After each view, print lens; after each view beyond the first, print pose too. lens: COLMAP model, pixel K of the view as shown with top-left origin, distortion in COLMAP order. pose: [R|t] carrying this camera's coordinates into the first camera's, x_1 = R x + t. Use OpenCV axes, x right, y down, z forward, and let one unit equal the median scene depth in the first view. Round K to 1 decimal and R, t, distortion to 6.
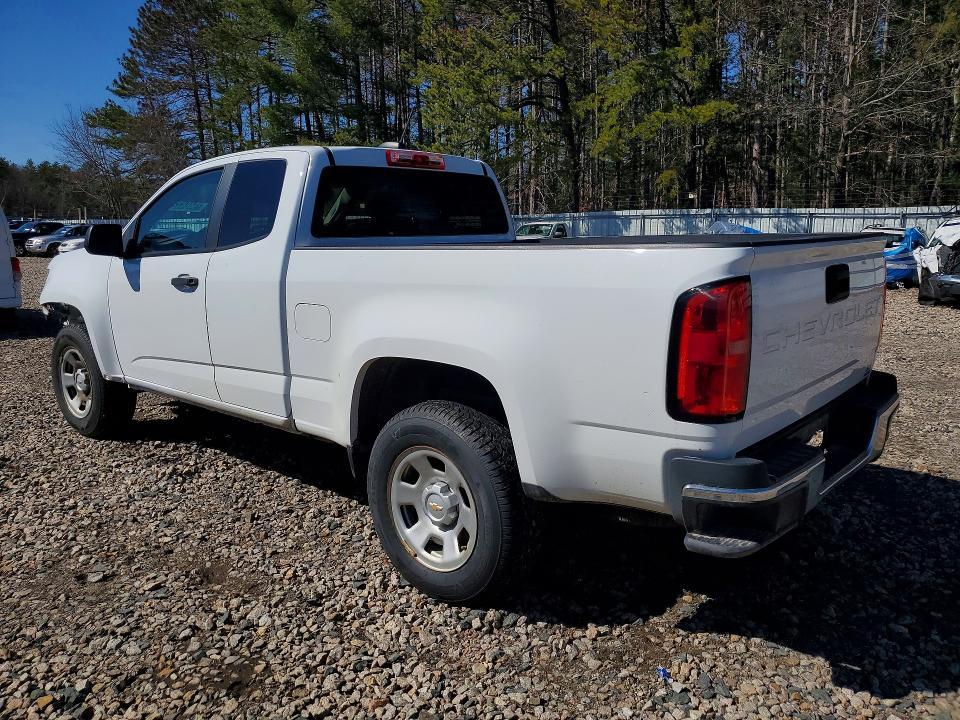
lens RADIAL K [[772.0, 0, 467.5], [0, 772.0, 357.3], [0, 0, 1]] dist [0.018165, 0.001064]
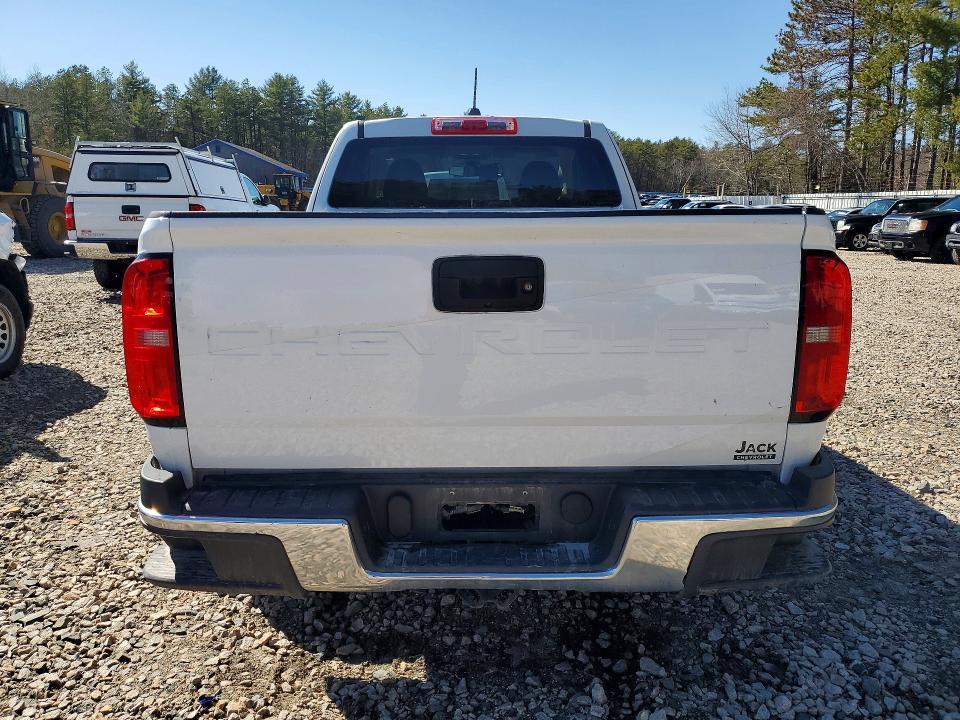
lens RADIAL K [[772.0, 0, 467.5], [0, 772.0, 357.3], [0, 0, 1]] dist [0.018165, 0.001064]
pose [[0.651444, 0.158326, -0.741993, 0.098481], [-0.138067, 0.986393, 0.089258, -0.009263], [0.746028, 0.044298, 0.664439, 0.057553]]
